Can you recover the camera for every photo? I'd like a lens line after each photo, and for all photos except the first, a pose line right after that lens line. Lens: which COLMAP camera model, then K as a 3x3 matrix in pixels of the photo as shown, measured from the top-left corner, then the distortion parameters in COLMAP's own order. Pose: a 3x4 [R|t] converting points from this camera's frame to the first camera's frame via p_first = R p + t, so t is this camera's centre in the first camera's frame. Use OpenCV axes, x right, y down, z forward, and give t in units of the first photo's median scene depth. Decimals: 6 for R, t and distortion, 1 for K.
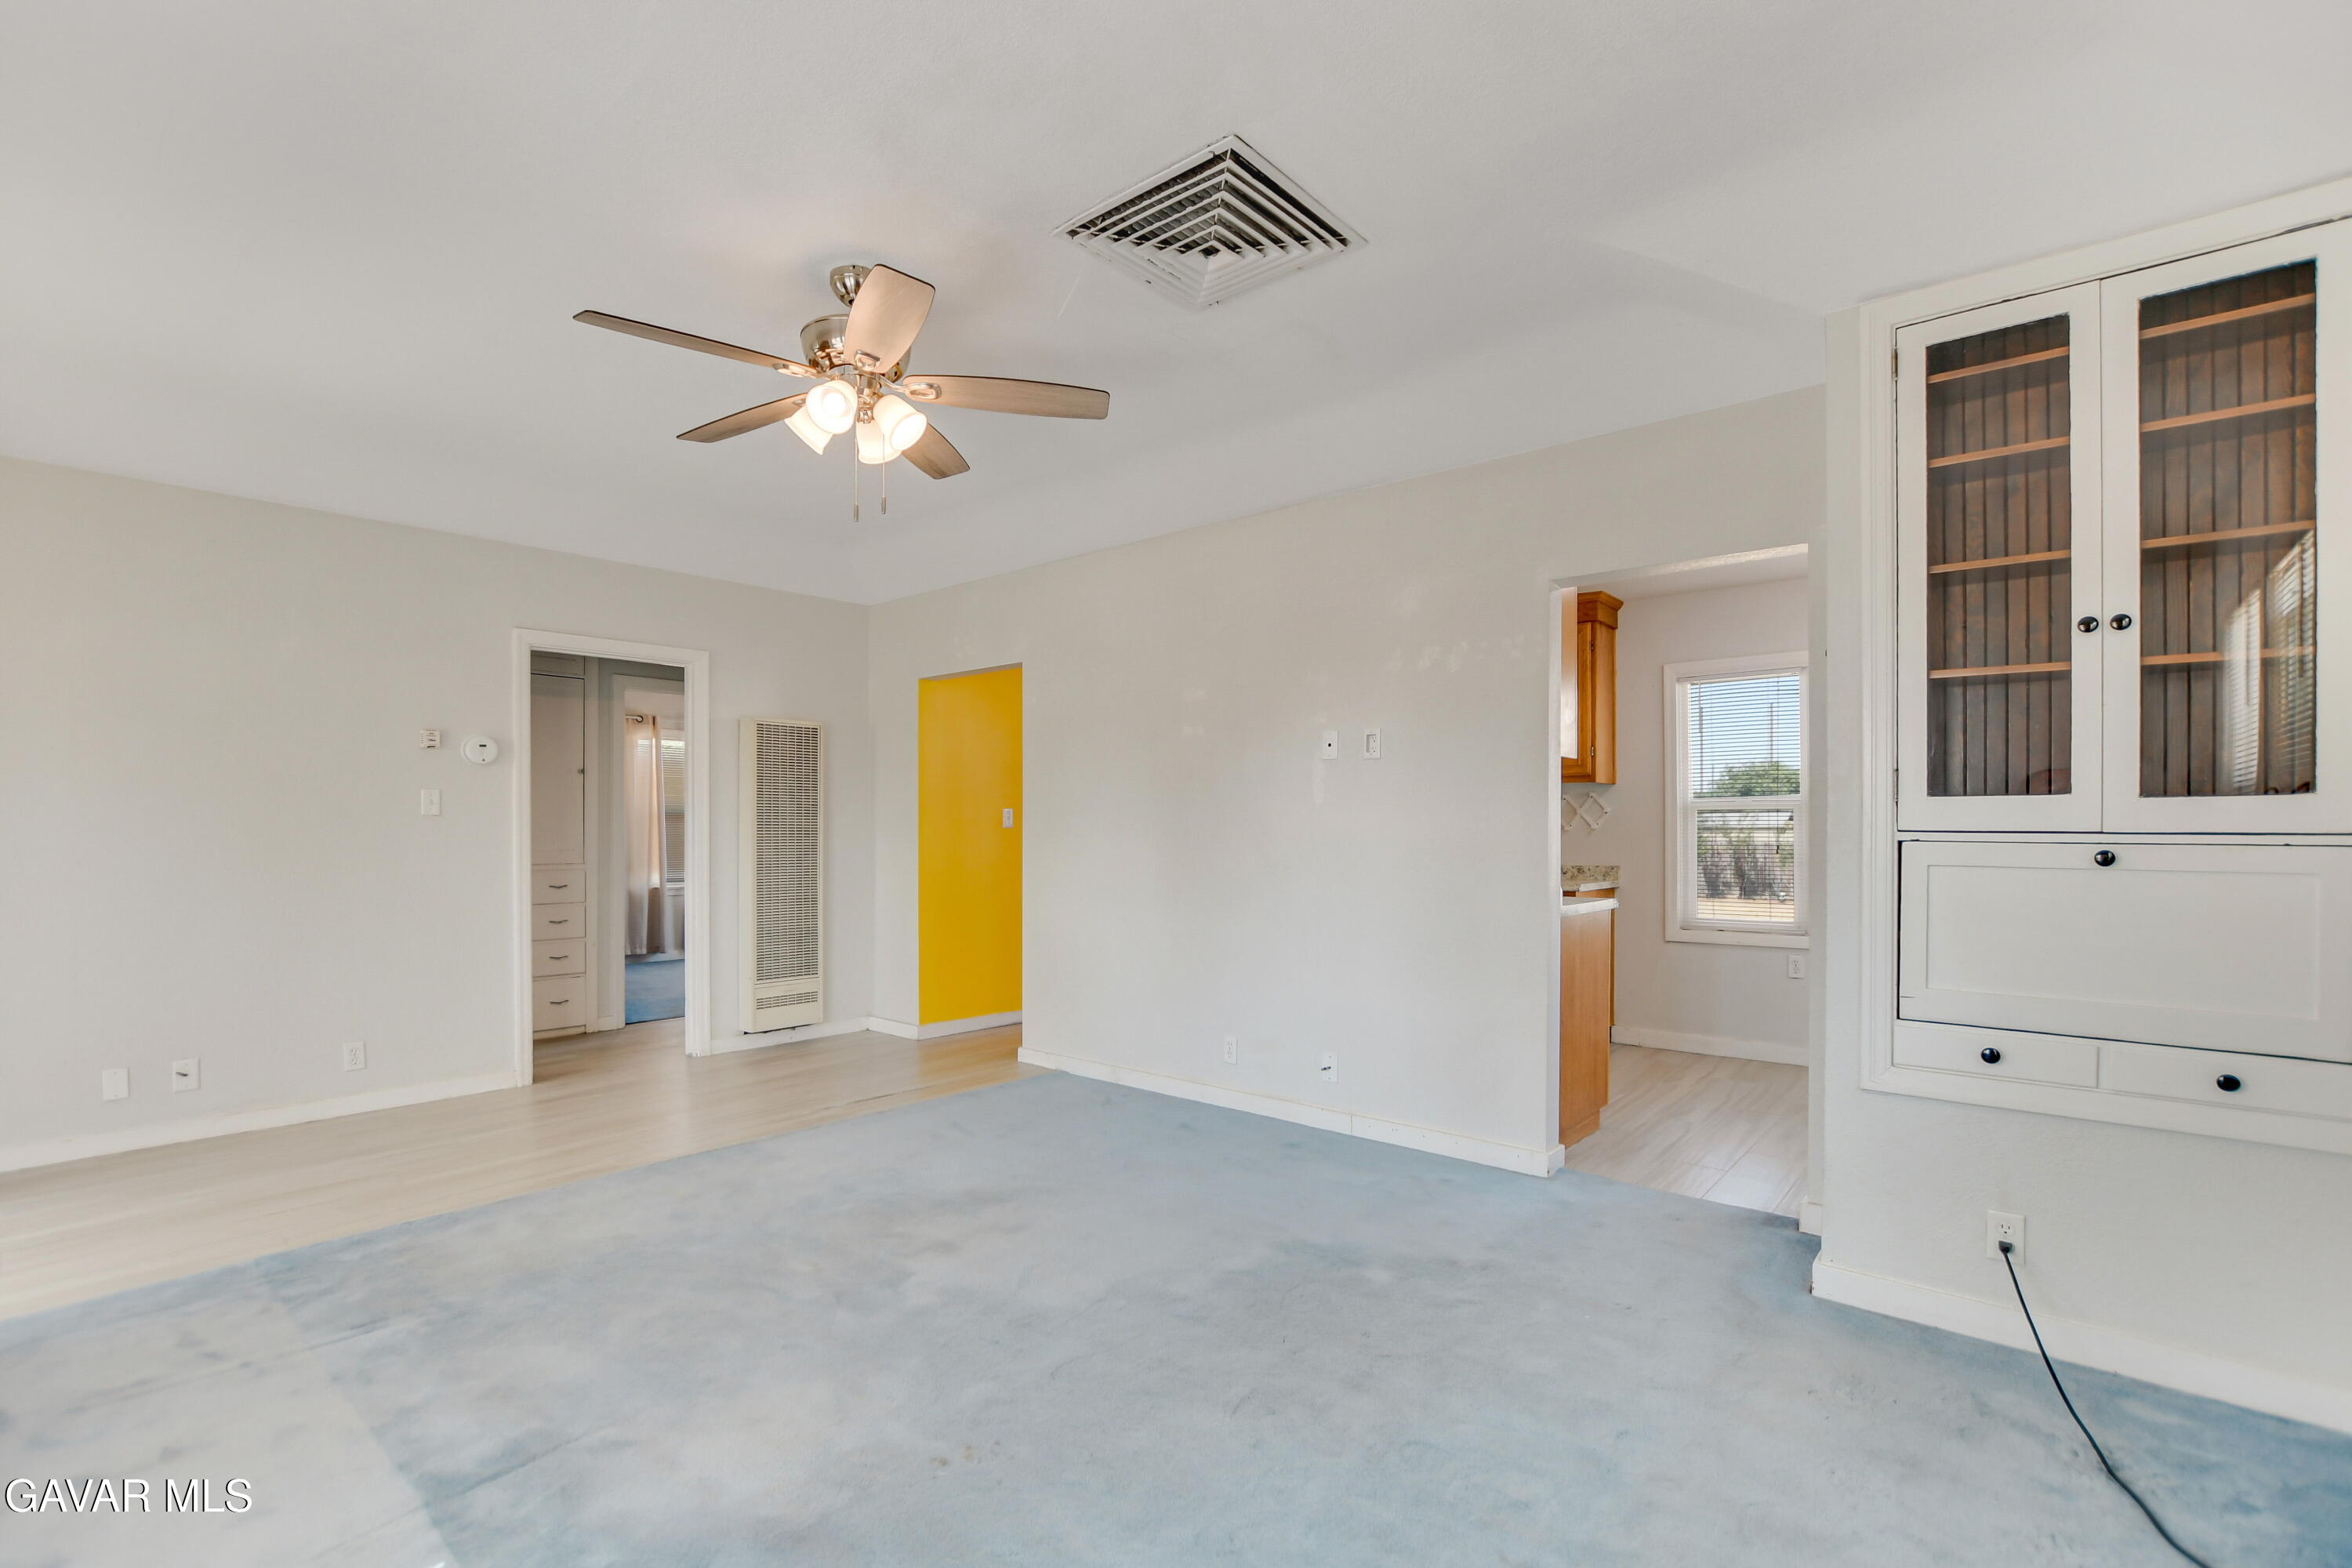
lens RADIAL K [[1069.8, 0, 1186.9], [0, 1069.8, 831.0], [0, 0, 1]] dist [0.003770, -0.000129]
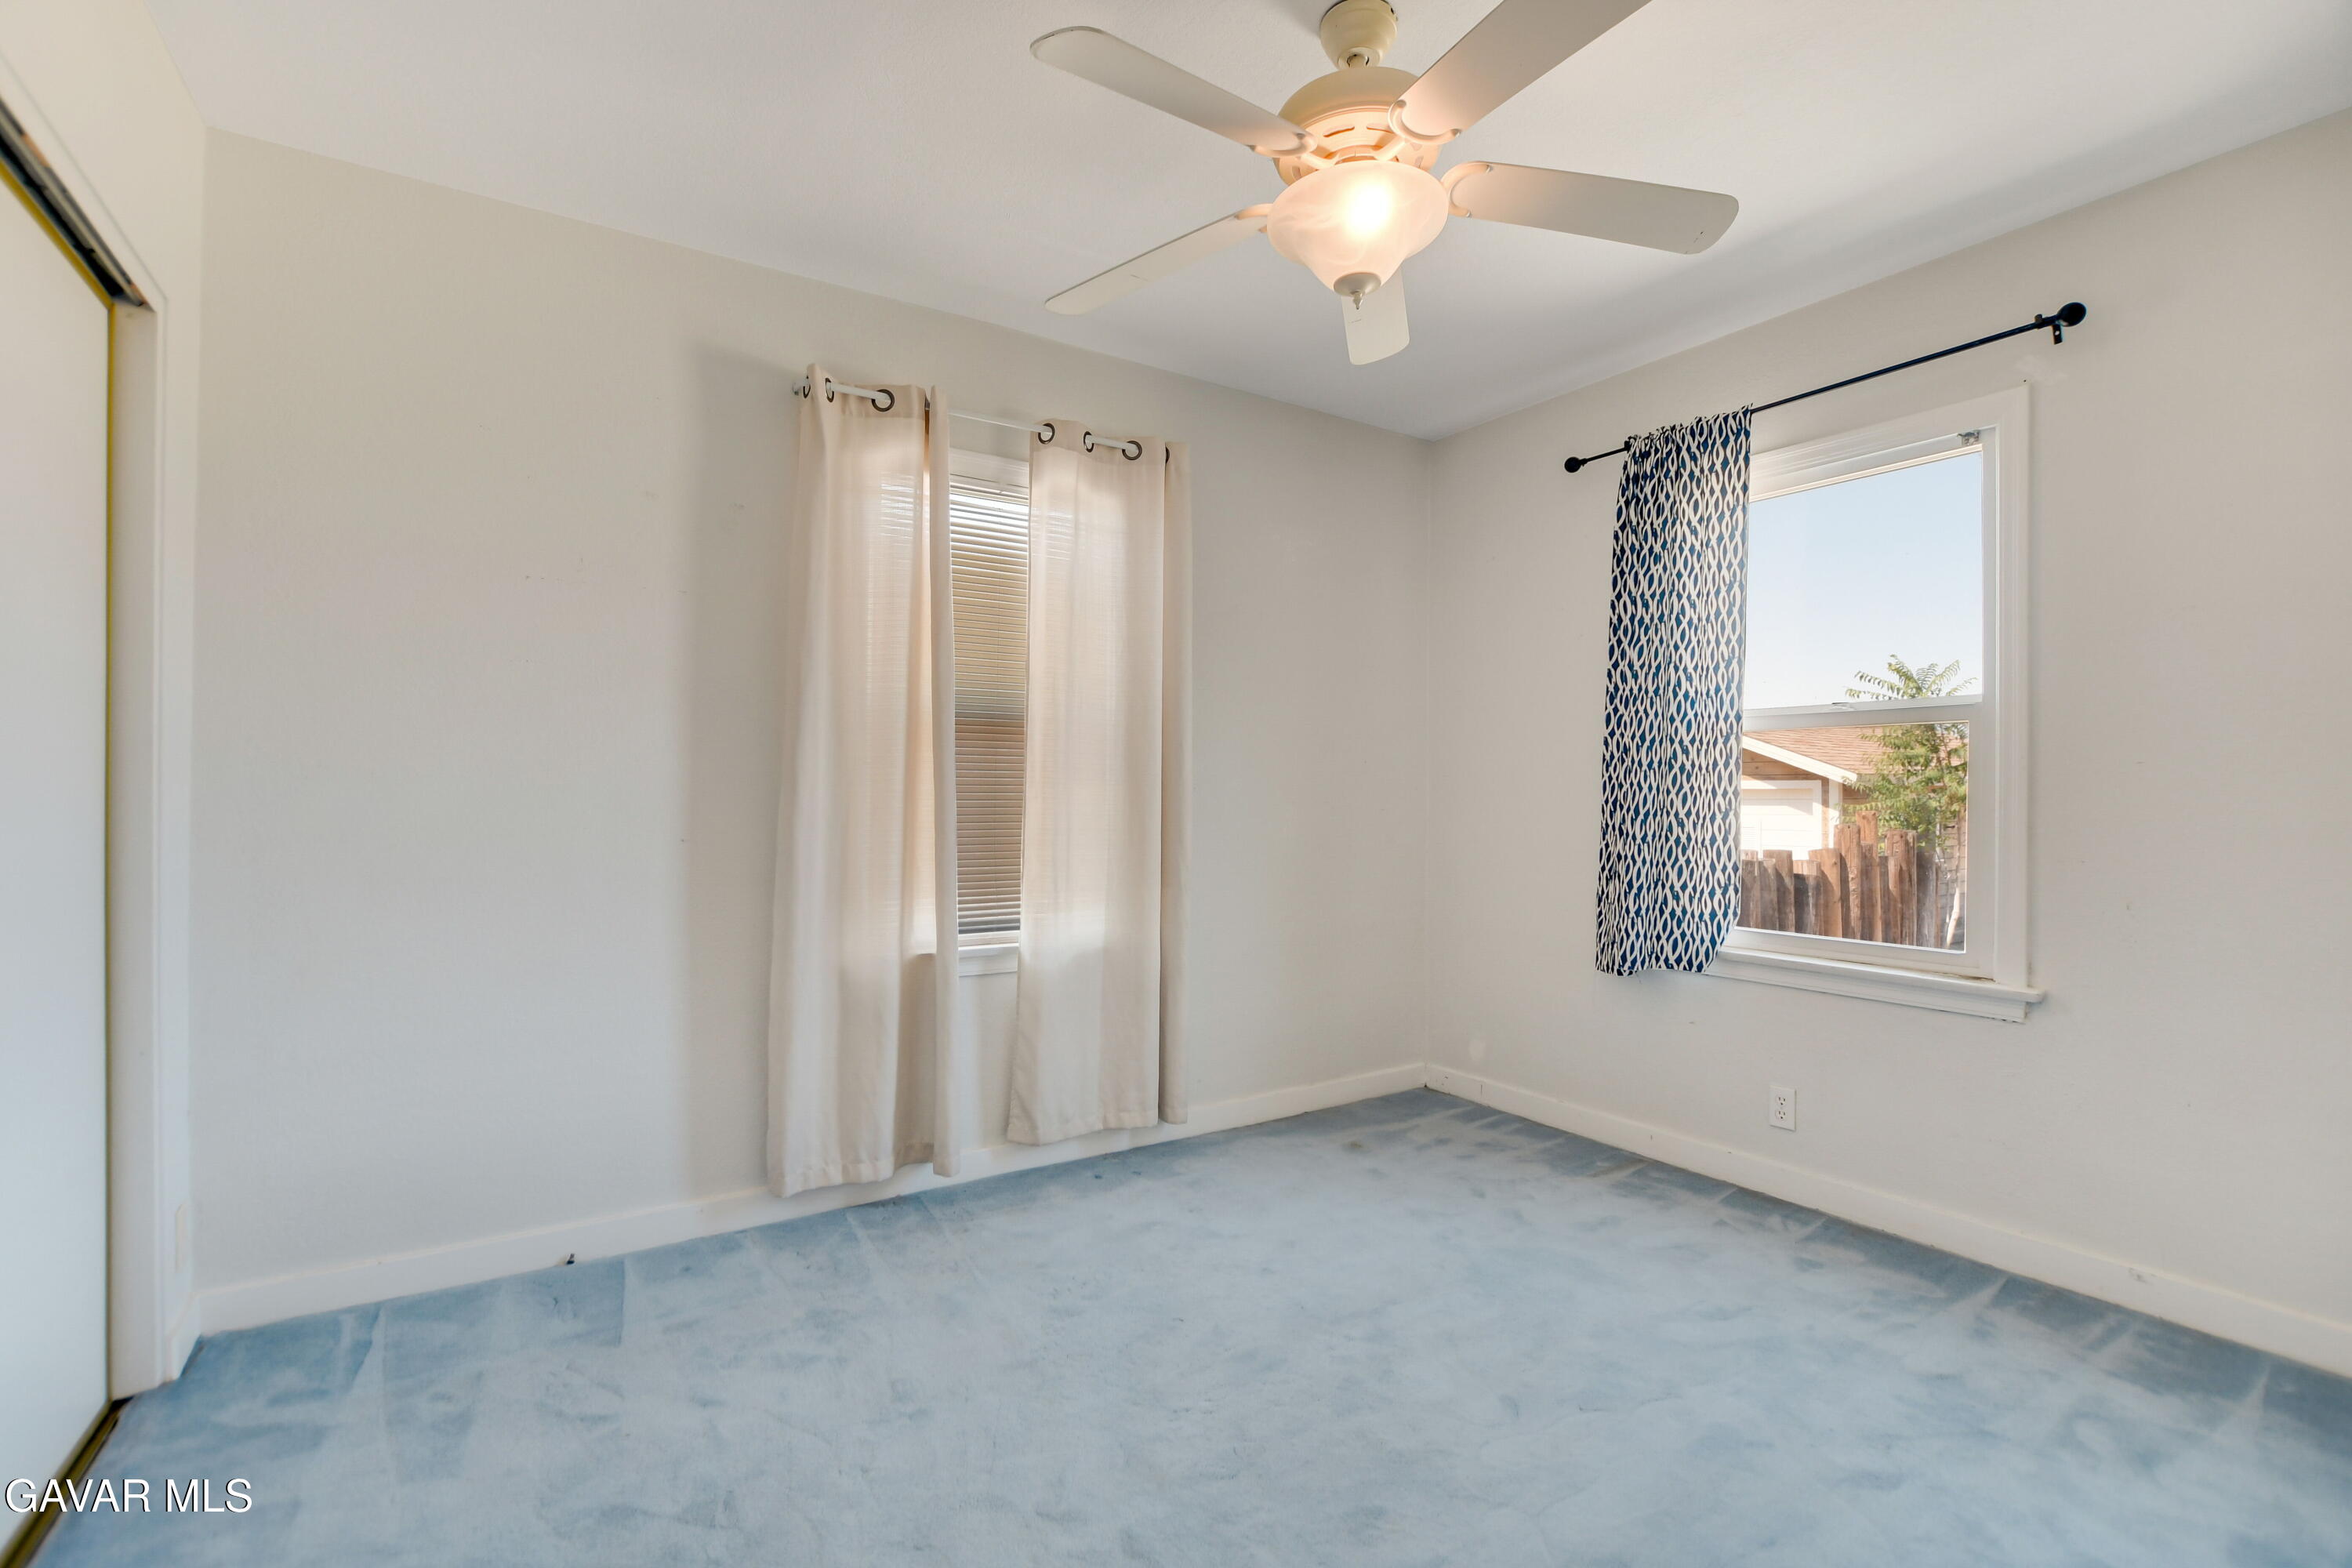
lens RADIAL K [[1069.8, 0, 1177.0], [0, 1069.8, 780.5], [0, 0, 1]] dist [0.003770, -0.000129]
pose [[0.961947, 0.009234, -0.273080, -0.345070], [-0.009892, 0.999951, -0.001033, 0.003743], [0.273057, 0.003695, 0.961991, 0.727925]]
